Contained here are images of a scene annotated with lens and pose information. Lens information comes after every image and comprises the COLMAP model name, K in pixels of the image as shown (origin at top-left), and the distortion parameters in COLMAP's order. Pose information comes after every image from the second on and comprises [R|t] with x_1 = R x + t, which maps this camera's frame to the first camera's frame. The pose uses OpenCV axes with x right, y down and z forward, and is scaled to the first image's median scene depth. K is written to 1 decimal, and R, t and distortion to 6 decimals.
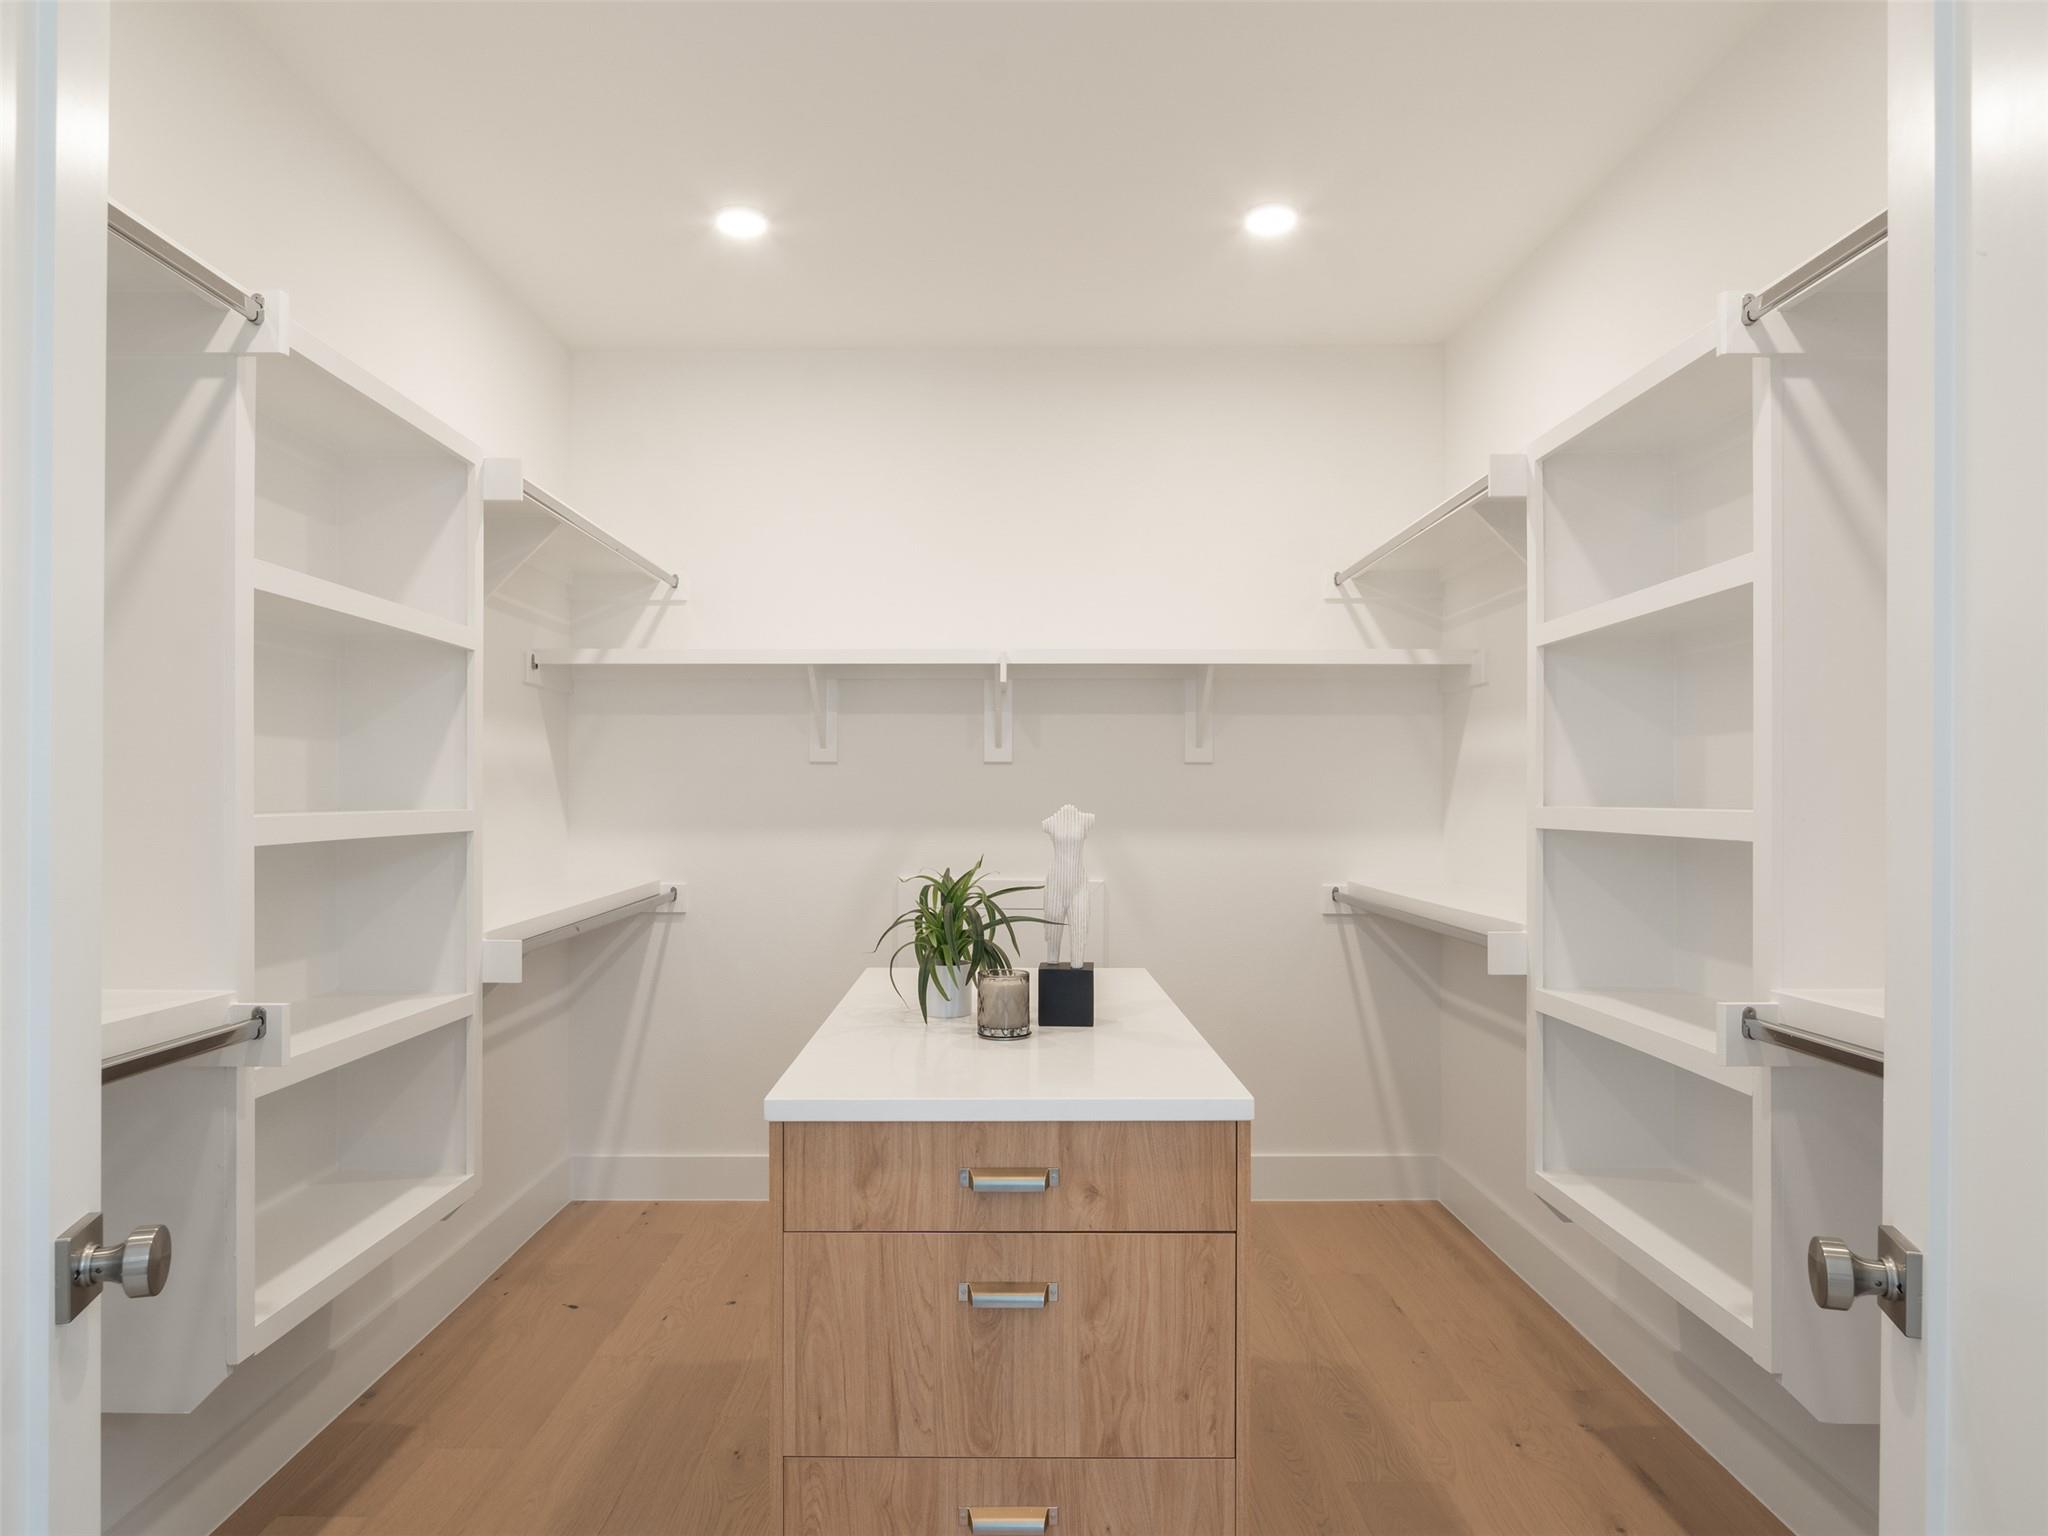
lens RADIAL K [[1222.1, 0, 992.3], [0, 1222.1, 806.5], [0, 0, 1]] dist [-0.002871, -0.000180]
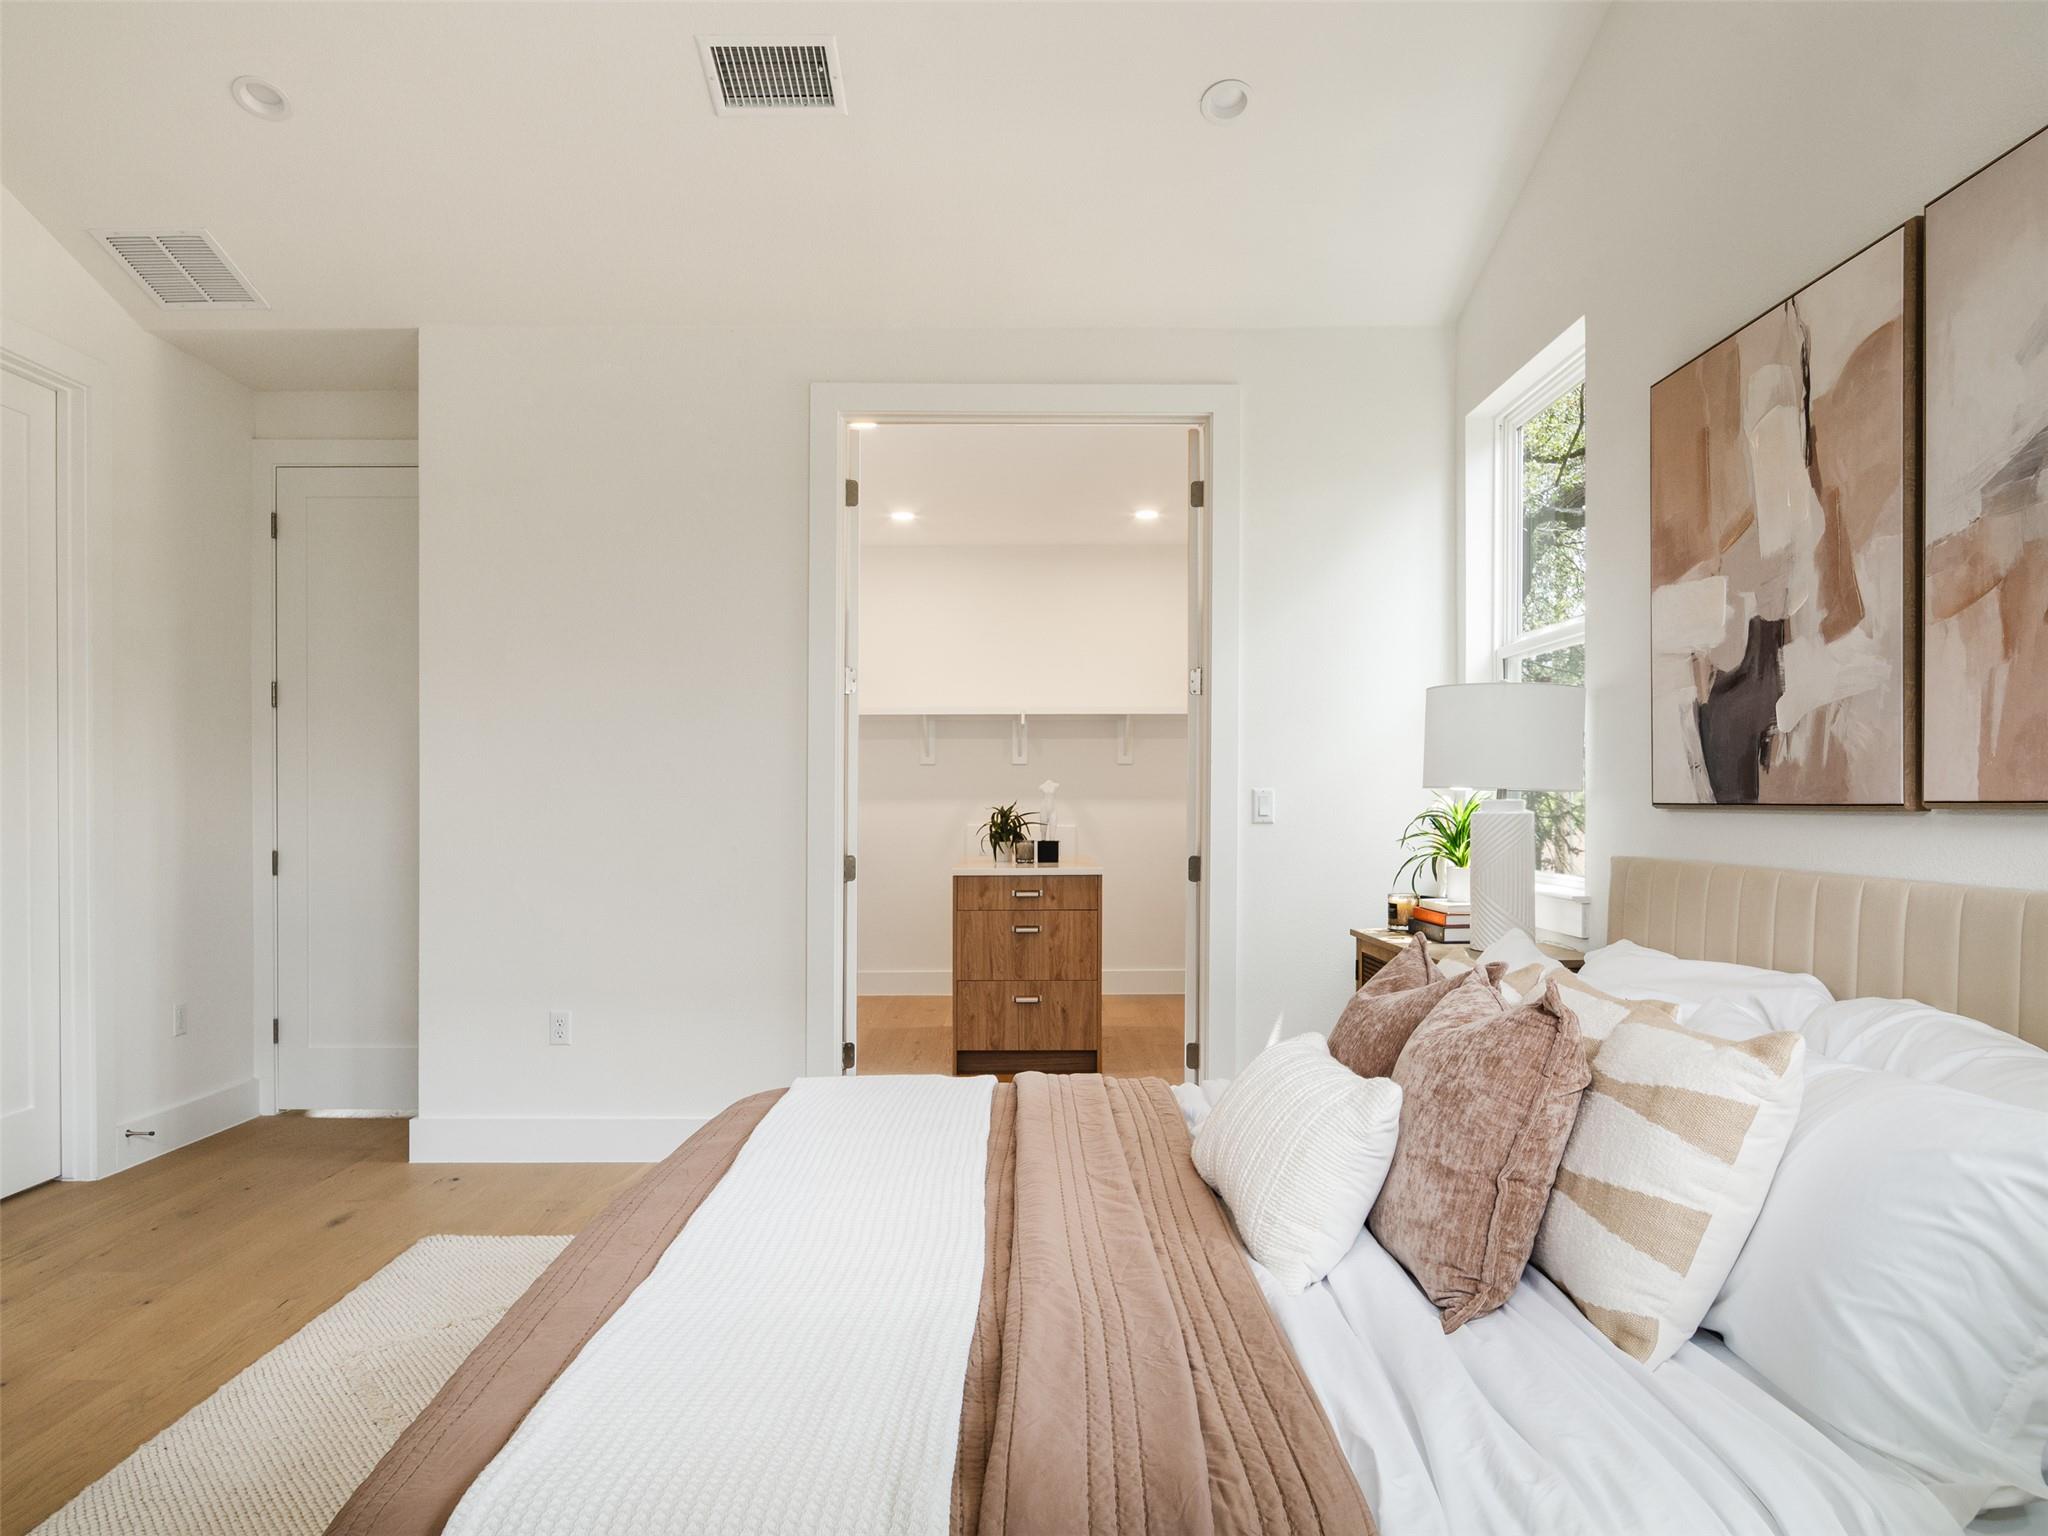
lens RADIAL K [[1222.1, 0, 992.3], [0, 1222.1, 806.5], [0, 0, 1]] dist [-0.002871, -0.000180]
pose [[0.999948, 0.001576, -0.010055, -0.034697], [-0.001586, 0.999998, -0.001037, 0.058438], [0.010054, 0.001053, 0.999949, -1.665344]]
